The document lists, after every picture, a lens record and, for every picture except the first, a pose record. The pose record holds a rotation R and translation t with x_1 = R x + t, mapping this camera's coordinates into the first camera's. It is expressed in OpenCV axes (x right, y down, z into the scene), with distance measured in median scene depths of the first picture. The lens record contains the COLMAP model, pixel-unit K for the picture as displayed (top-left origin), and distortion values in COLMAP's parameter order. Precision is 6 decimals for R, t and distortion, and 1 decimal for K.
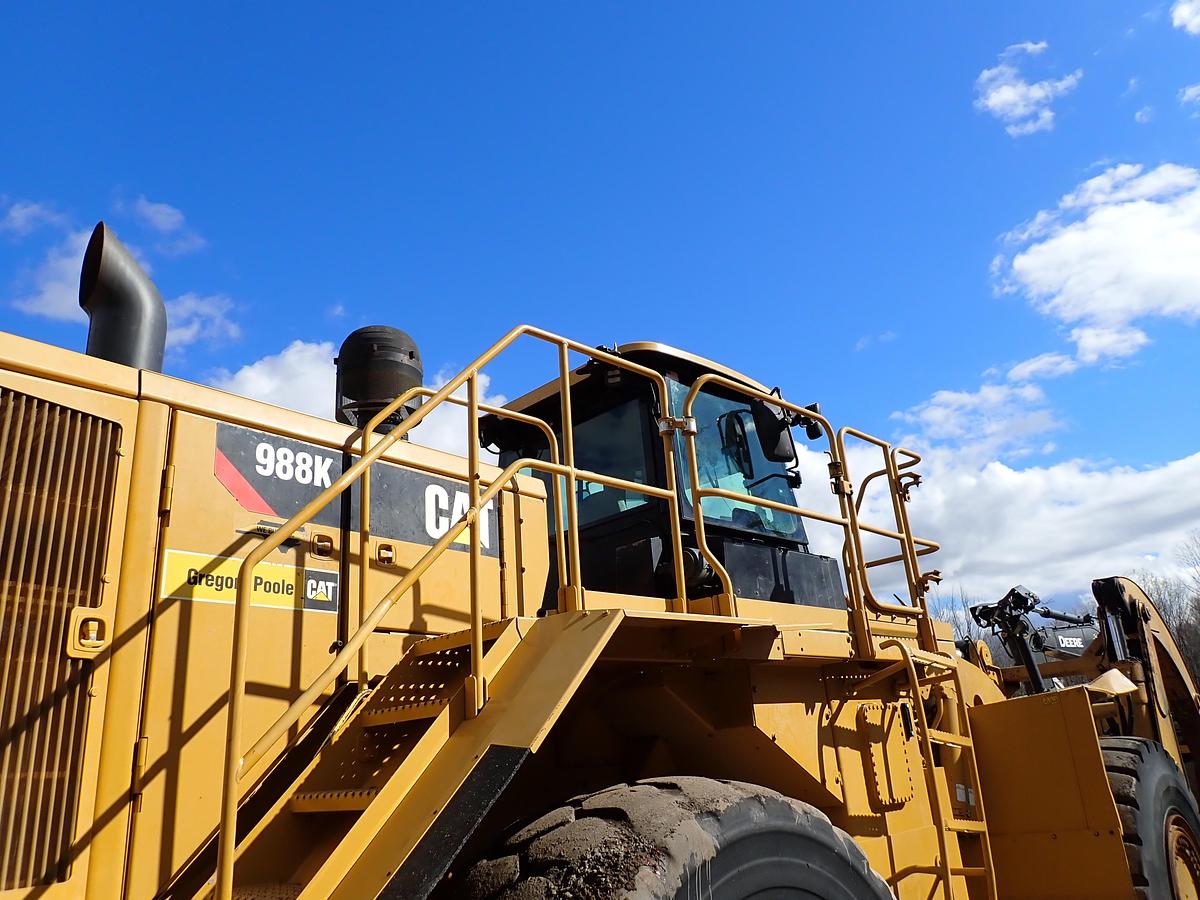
lens RADIAL K [[885.4, 0, 600.3], [0, 885.4, 447.6], [0, 0, 1]] dist [0.001824, -0.000390]
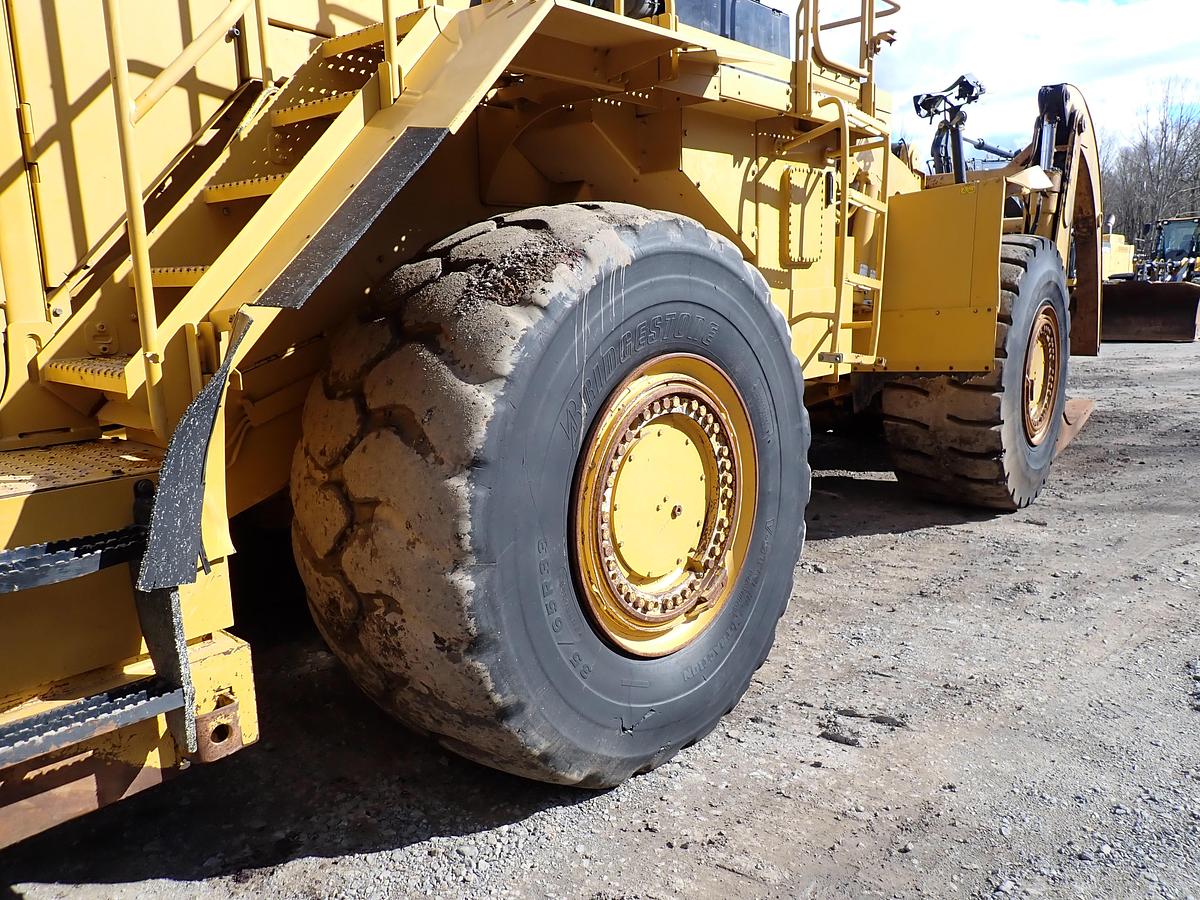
lens RADIAL K [[885.9, 0, 599.0], [0, 885.9, 436.9], [0, 0, 1]] dist [0.008465, 0.000599]
pose [[0.995609, 0.033728, 0.087326, 0.005663], [-0.072559, 0.867442, 0.492219, 0.085288], [-0.059148, -0.496394, 0.866080, -0.004759]]
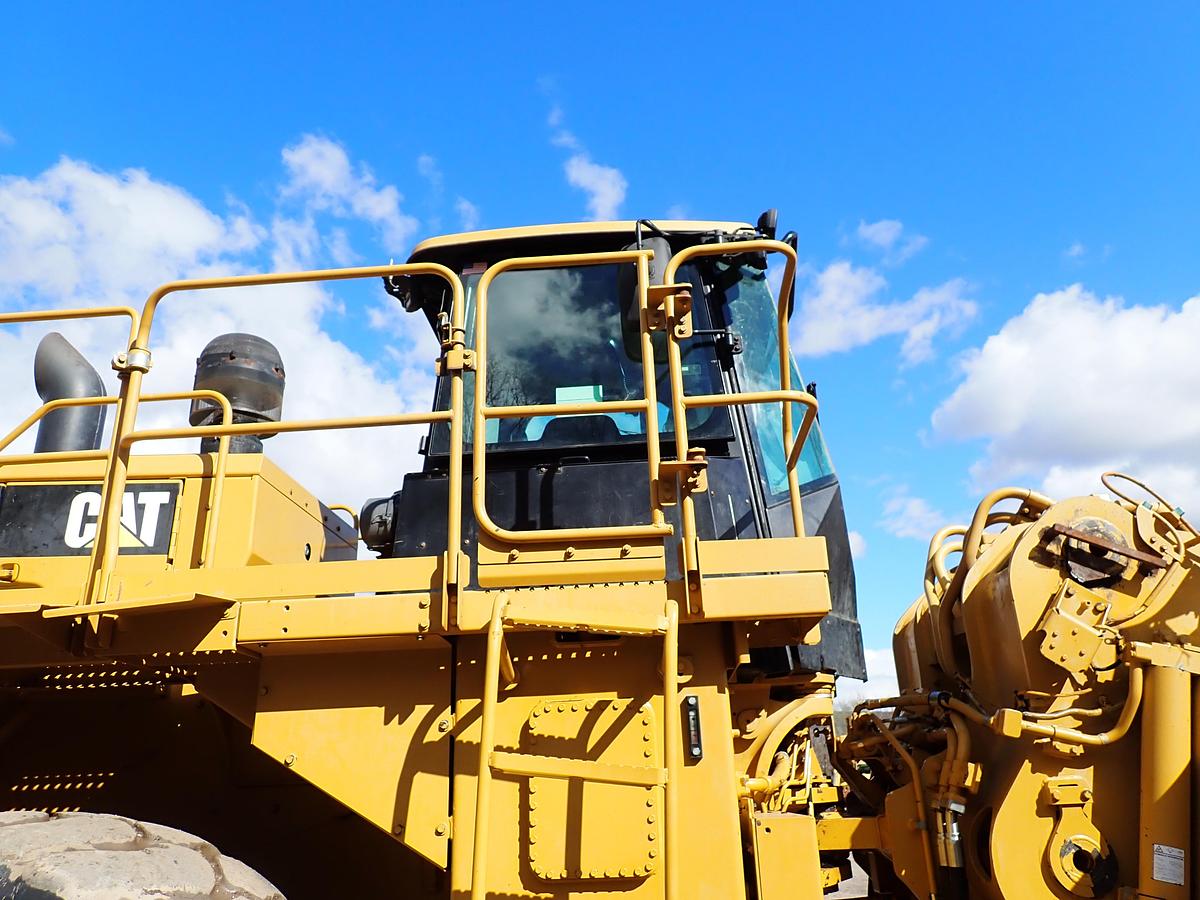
lens RADIAL K [[890.0, 0, 600.3], [0, 890.0, 447.9], [0, 0, 1]] dist [0.003799, -0.012833]
pose [[0.669394, -0.221243, -0.709199, 0.850498], [0.237413, 0.968274, -0.077976, 0.194635], [0.703951, -0.116176, 0.700682, 0.681373]]
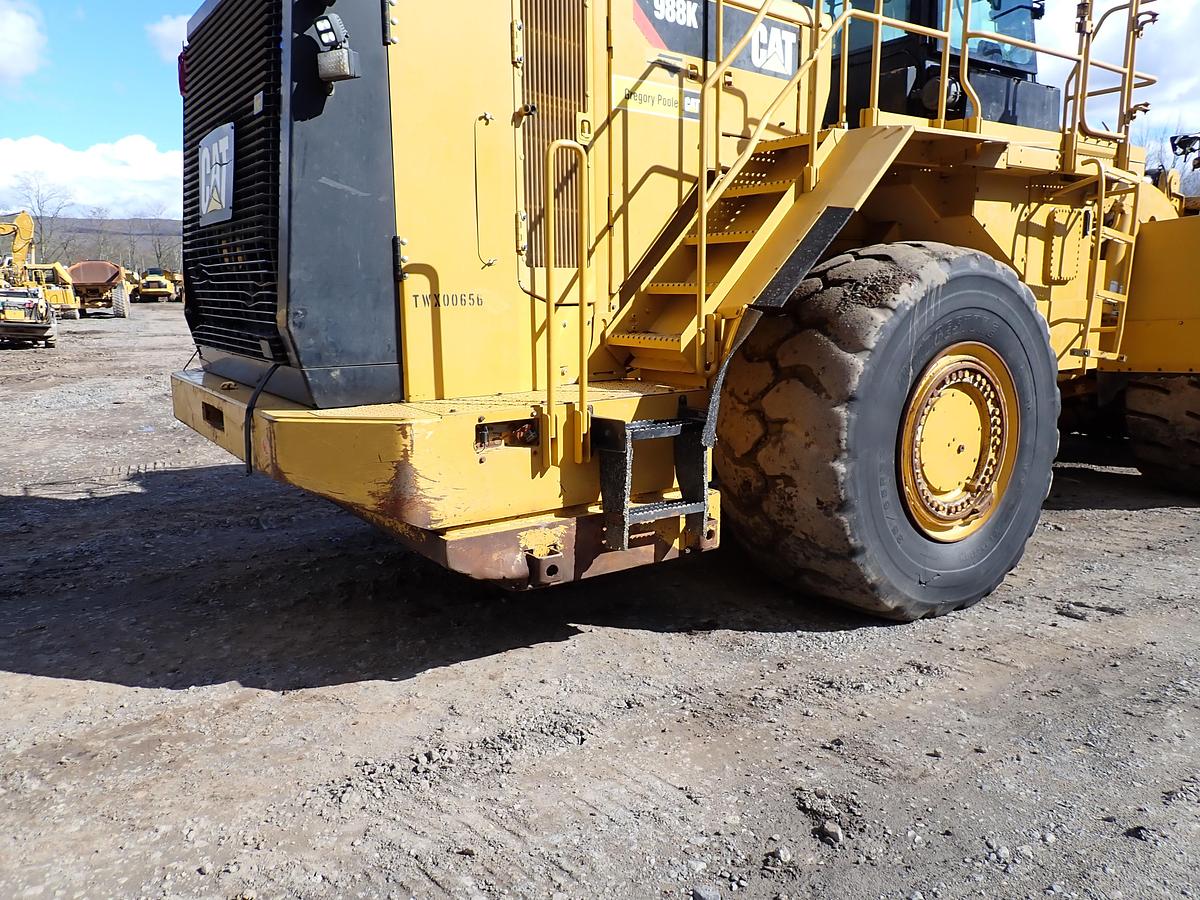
lens RADIAL K [[885.4, 0, 600.3], [0, 885.4, 447.6], [0, 0, 1]] dist [0.001824, -0.000390]
pose [[0.985388, 0.088624, -0.145450, -0.162232], [-0.003046, 0.862997, 0.505199, -0.074009], [0.170296, -0.497375, 0.850657, -0.457731]]
